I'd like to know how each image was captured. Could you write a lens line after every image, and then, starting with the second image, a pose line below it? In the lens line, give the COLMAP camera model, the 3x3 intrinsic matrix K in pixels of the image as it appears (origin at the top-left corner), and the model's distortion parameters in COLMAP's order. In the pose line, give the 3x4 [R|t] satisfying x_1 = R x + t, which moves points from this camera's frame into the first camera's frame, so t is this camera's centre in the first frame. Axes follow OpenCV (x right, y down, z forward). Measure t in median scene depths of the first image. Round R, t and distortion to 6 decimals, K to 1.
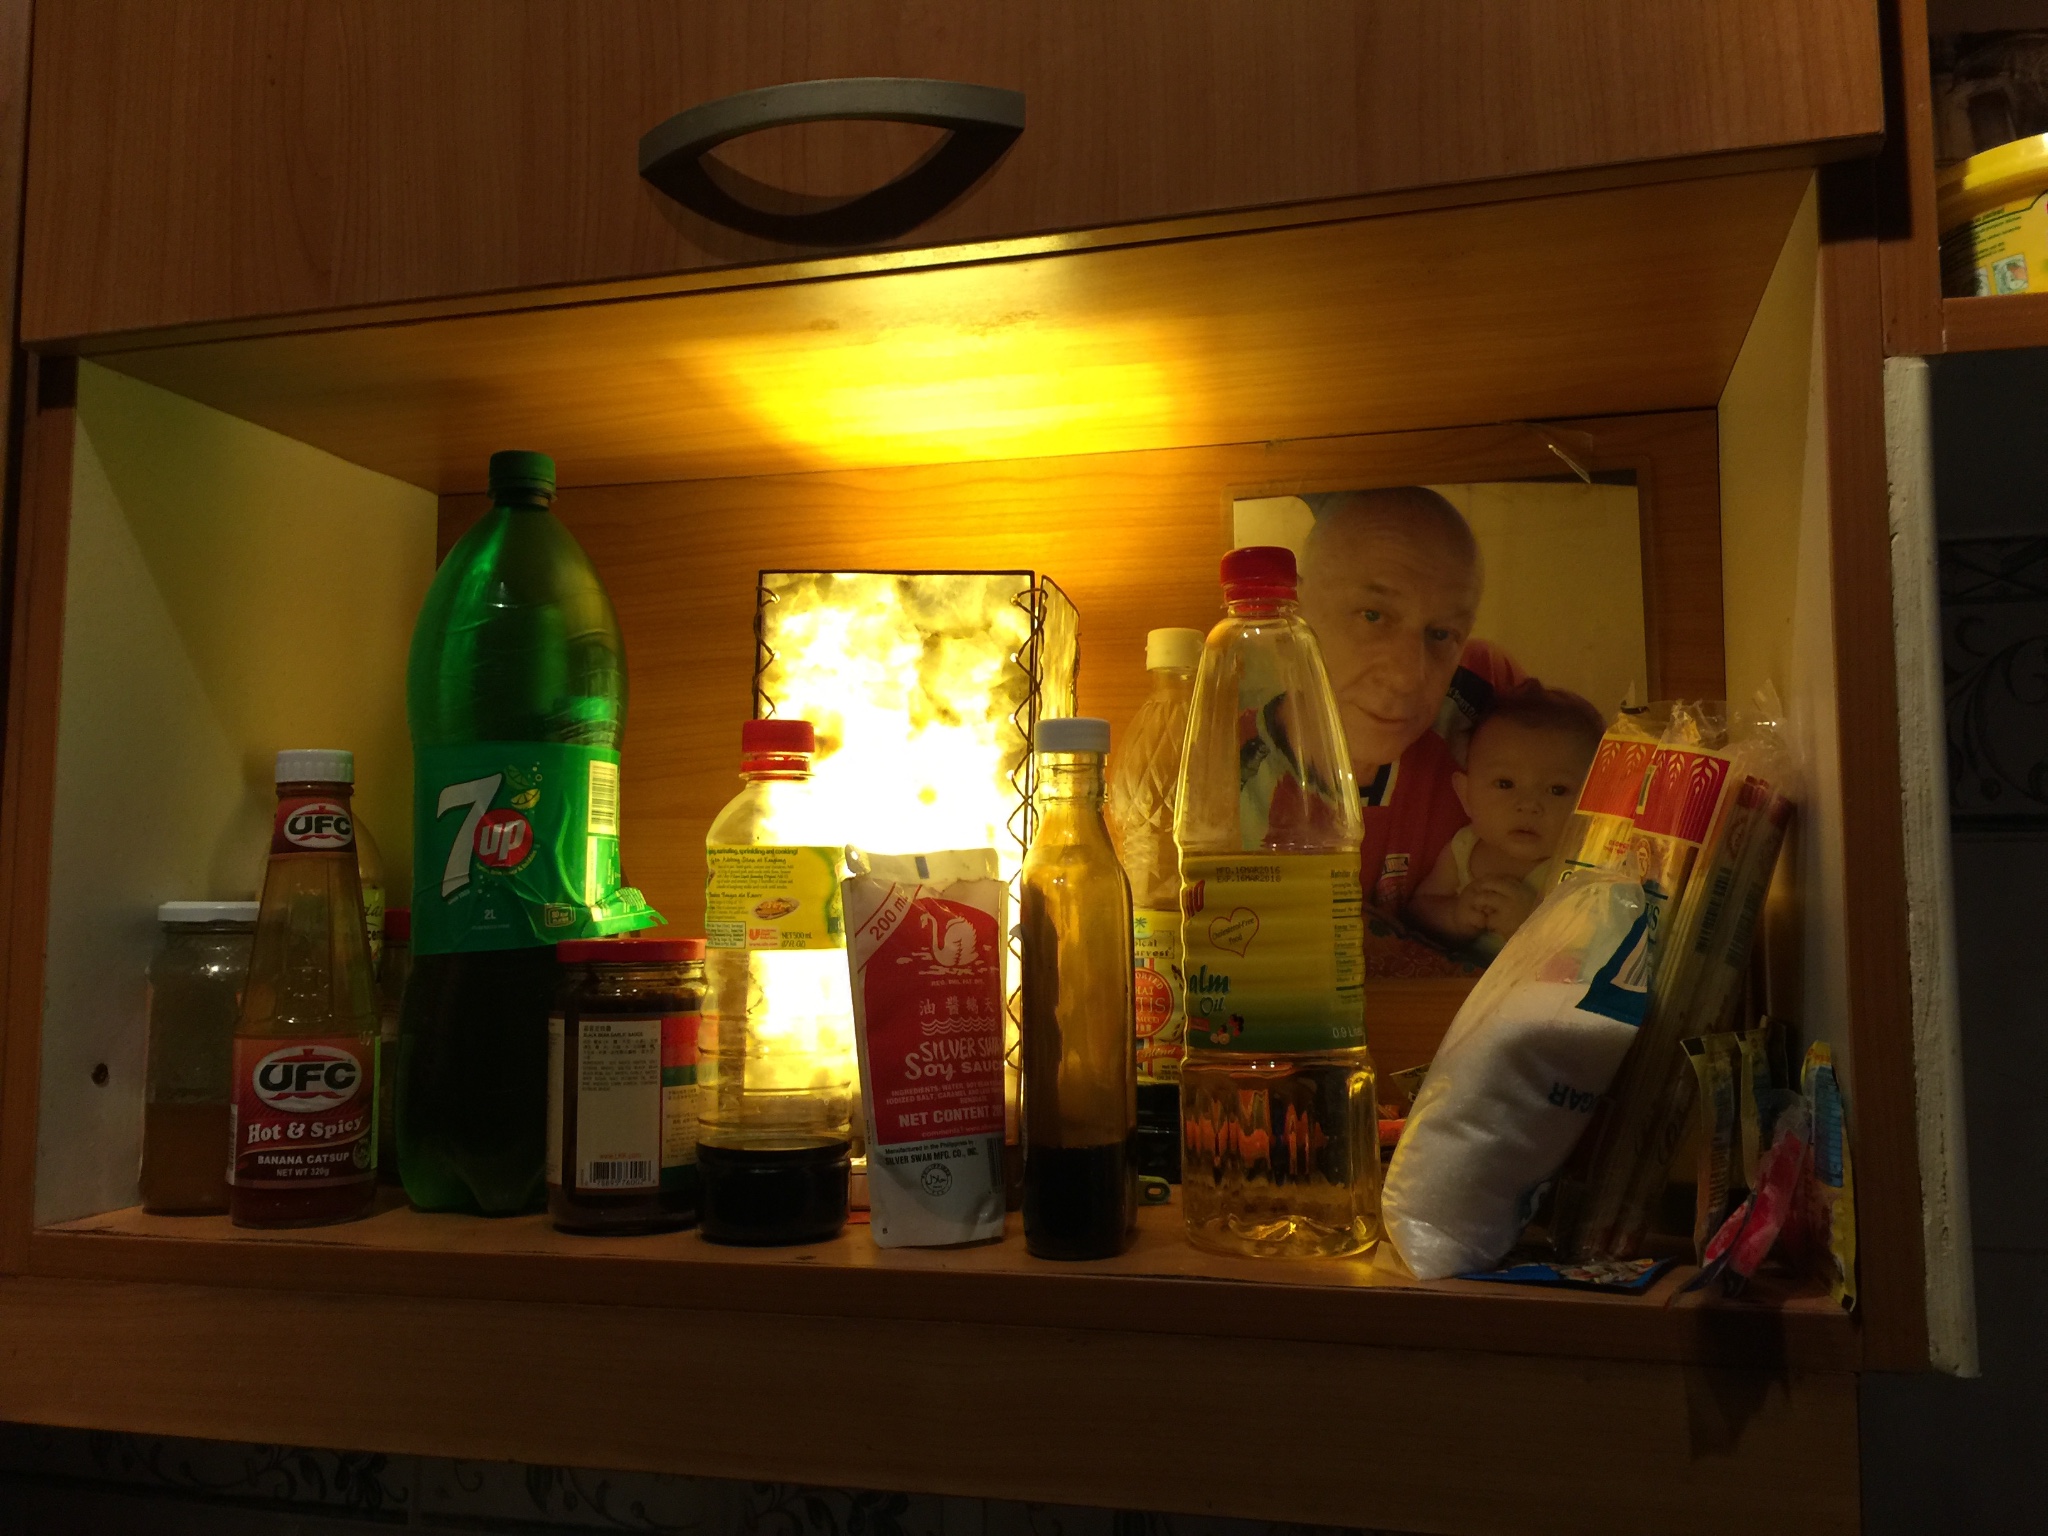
lens RADIAL K [[1726.9, 0, 1024.0], [0, 1726.9, 768.0], [0, 0, 1]] dist [0.085857, -0.139422]
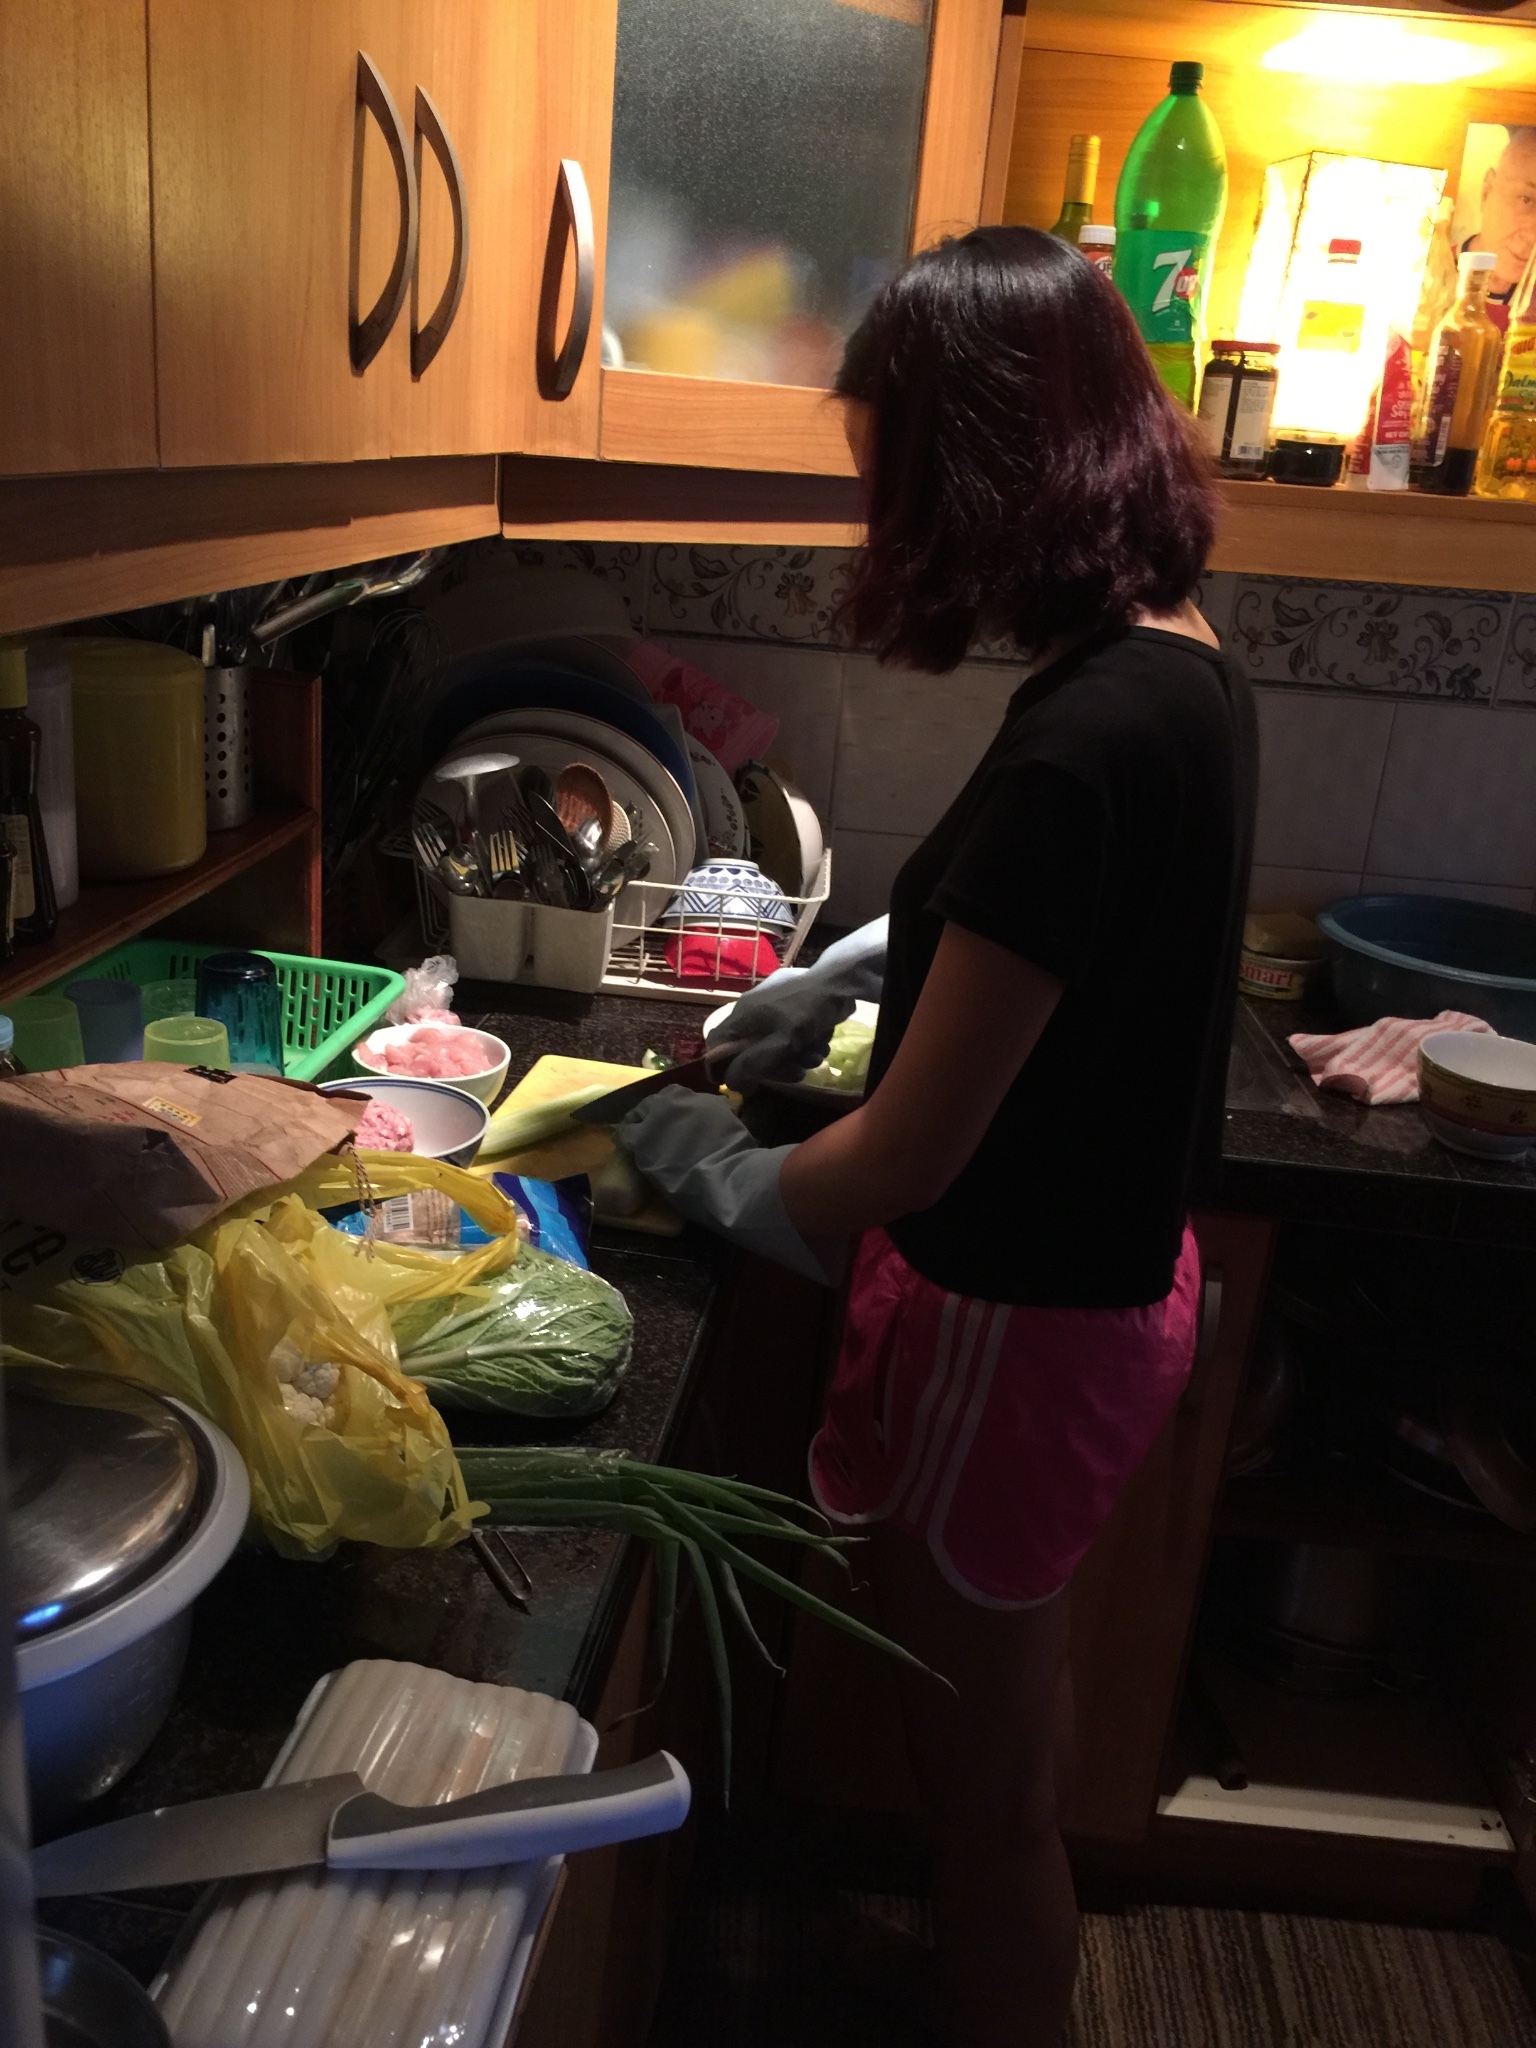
lens RADIAL K [[1726.9, 0, 768.0], [0, 1726.9, 1024.0], [0, 0, 1]] dist [0.085857, -0.139422]
pose [[0.973261, 0.003842, 0.229669, -1.260532], [-0.101738, 0.903648, 0.416016, 0.021629], [-0.205941, -0.428258, 0.879877, -1.106134]]
